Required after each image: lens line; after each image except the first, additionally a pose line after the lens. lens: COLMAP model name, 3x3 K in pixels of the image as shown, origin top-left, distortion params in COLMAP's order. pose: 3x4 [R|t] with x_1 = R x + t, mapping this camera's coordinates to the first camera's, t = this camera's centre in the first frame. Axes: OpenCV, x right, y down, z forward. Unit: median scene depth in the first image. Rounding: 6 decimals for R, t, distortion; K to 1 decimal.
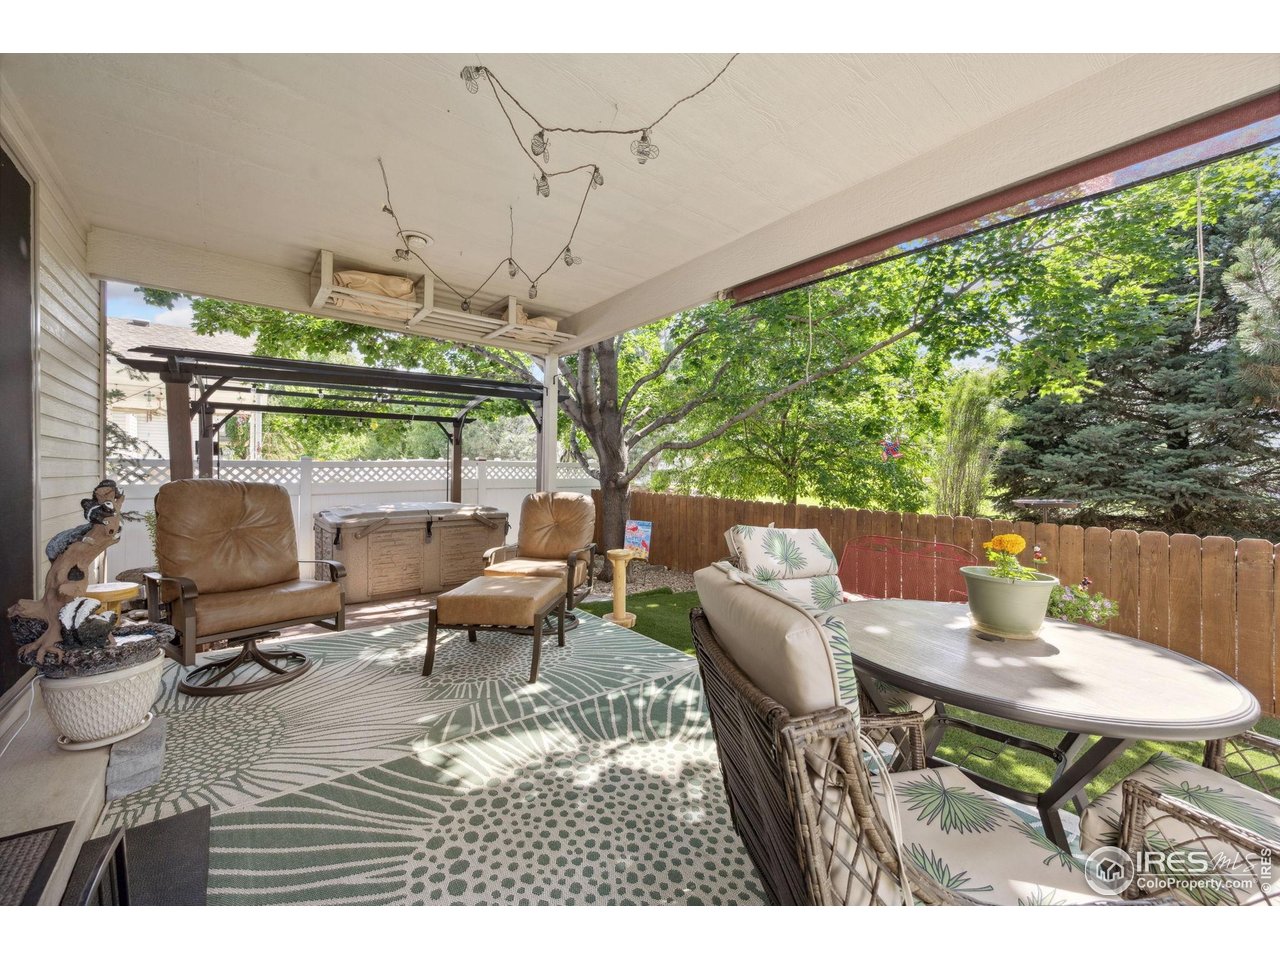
lens RADIAL K [[510.8, 0, 639.3], [0, 510.8, 480.3], [0, 0, 1]] dist [0.000034, 0.000003]
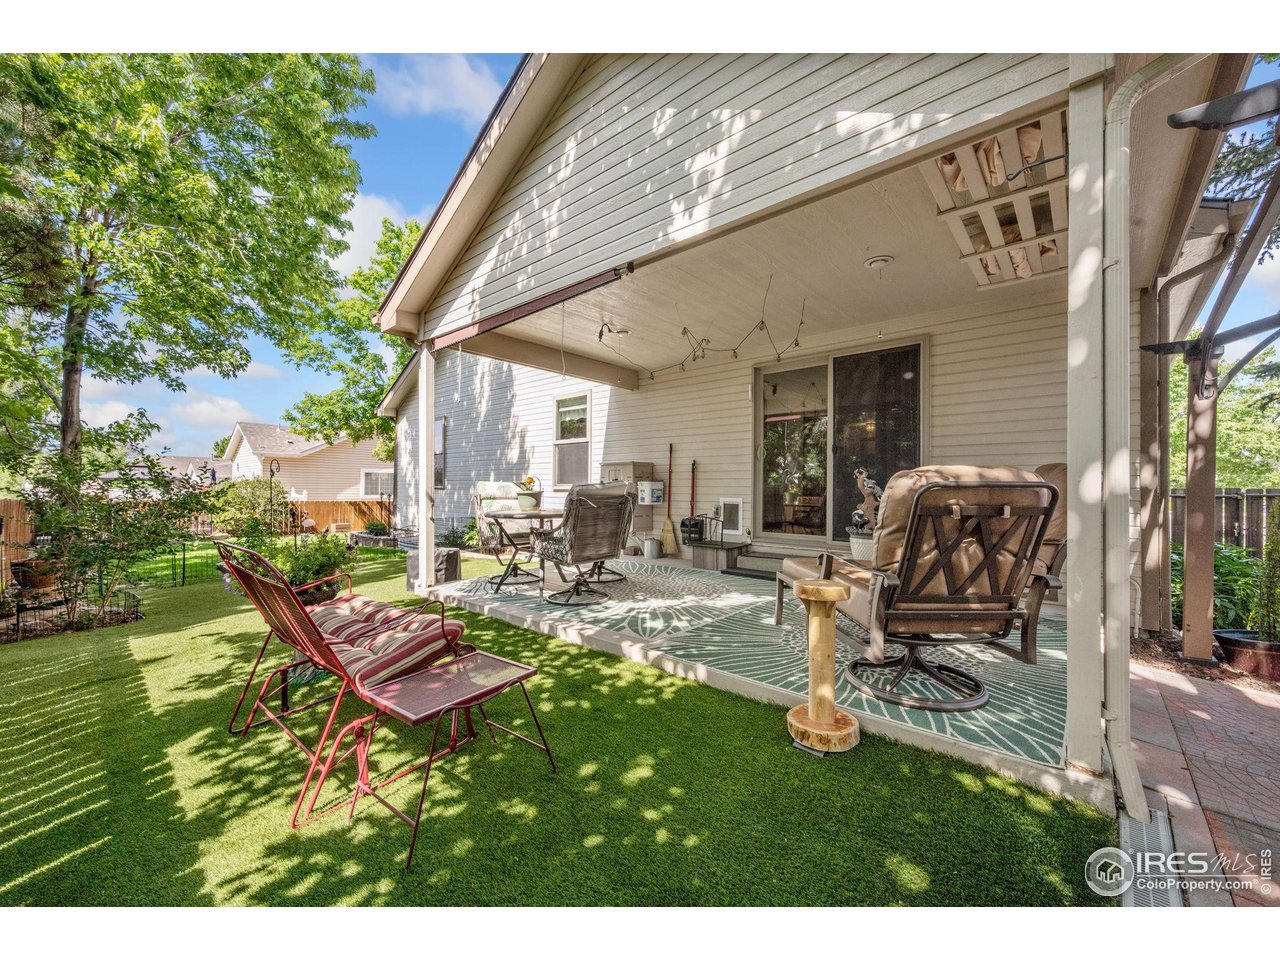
lens RADIAL K [[510.8, 0, 642.1], [0, 510.8, 483.5], [0, 0, 1]] dist [0.000034, 0.000003]
pose [[-0.983367, -0.007050, -0.181493, 0.291748], [-0.006808, 0.999975, -0.001958, 0.061044], [0.181503, -0.000689, -0.983390, 1.865493]]
